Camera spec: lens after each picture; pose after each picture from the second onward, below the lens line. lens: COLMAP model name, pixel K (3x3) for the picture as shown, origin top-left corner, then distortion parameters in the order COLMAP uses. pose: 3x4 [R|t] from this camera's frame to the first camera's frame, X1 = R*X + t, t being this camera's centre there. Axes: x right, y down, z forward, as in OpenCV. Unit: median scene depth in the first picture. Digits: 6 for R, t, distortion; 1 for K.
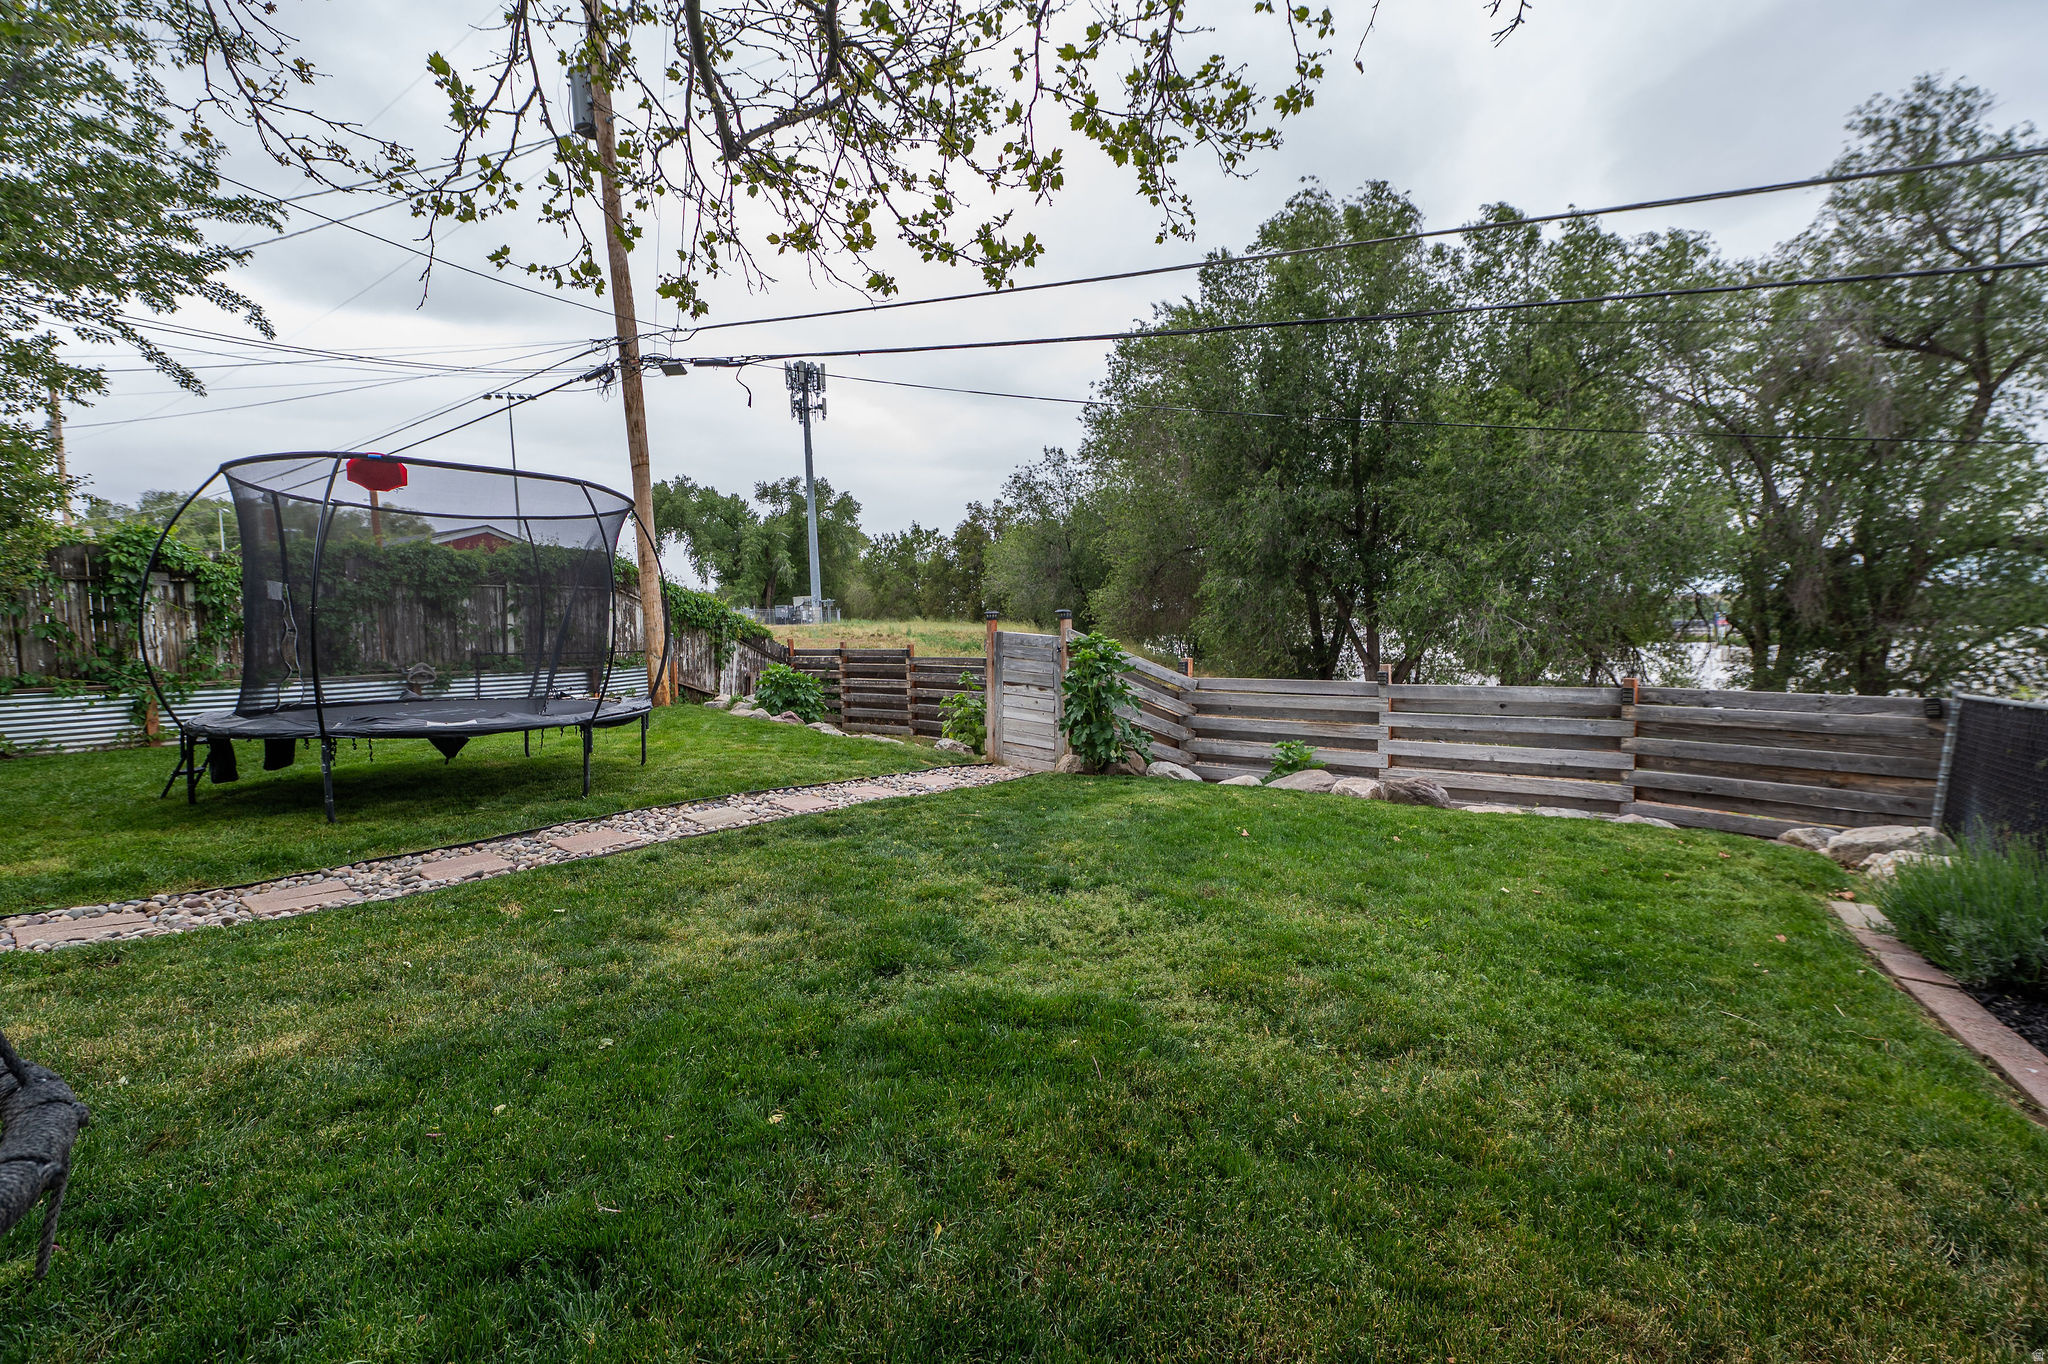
lens RADIAL K [[813.5, 0, 1024.0], [0, 813.5, 682.0], [0, 0, 1]] dist [-0.000159, -0.000014]
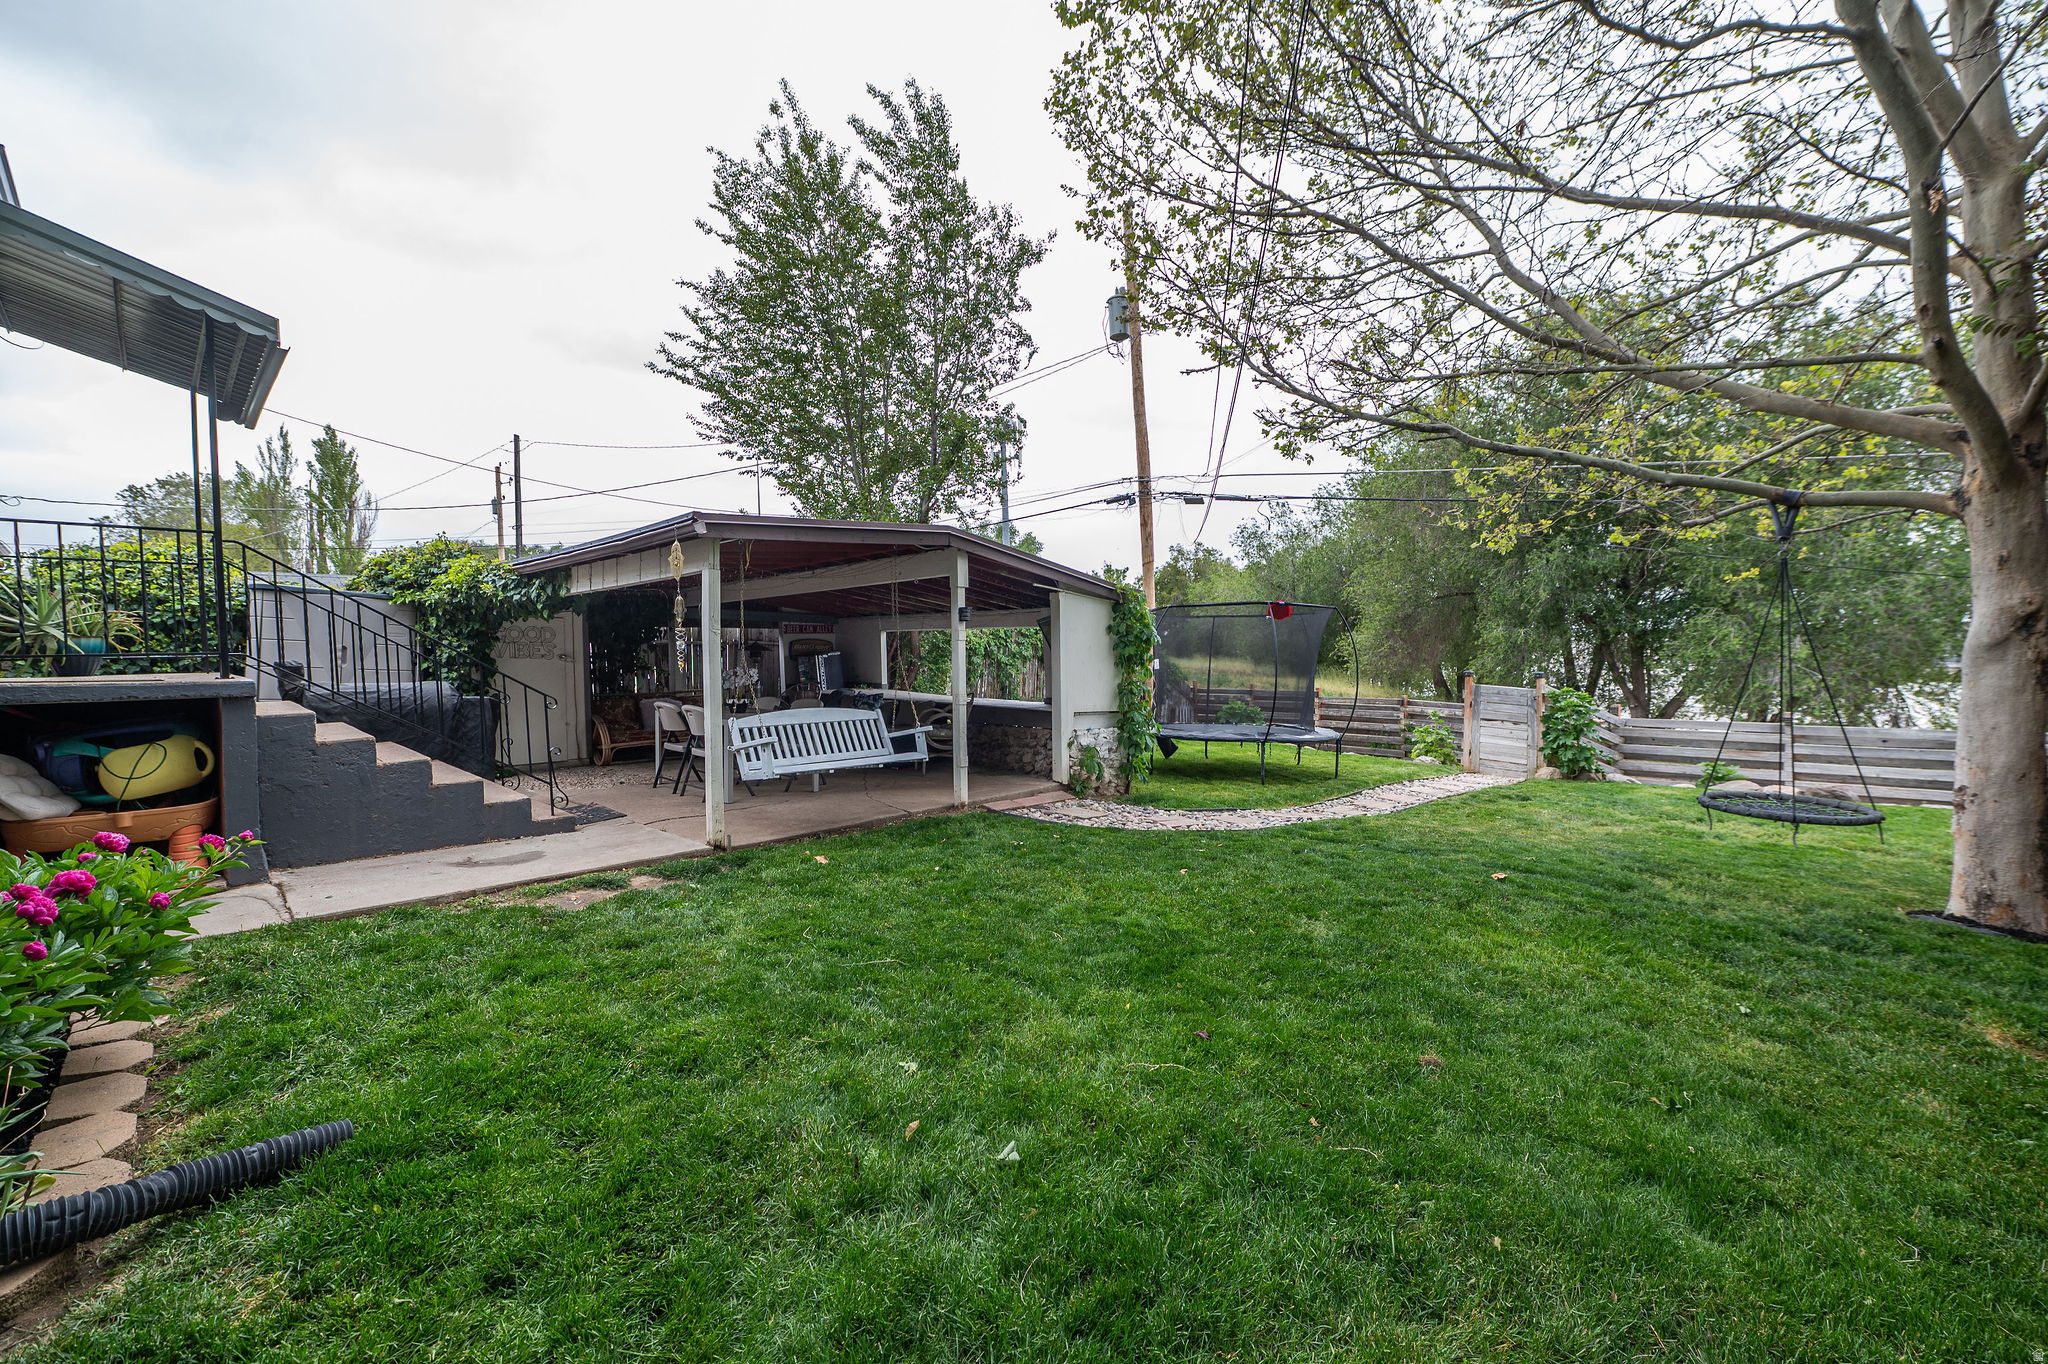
lens RADIAL K [[832.8, 0, 1024.6], [0, 832.8, 654.0], [0, 0, 1]] dist [-0.000517, -0.000003]
pose [[0.988919, 0.006444, -0.148316, -0.472209], [-0.016914, 0.997443, -0.069438, 0.001883], [0.147489, 0.071177, 0.986499, -0.474658]]
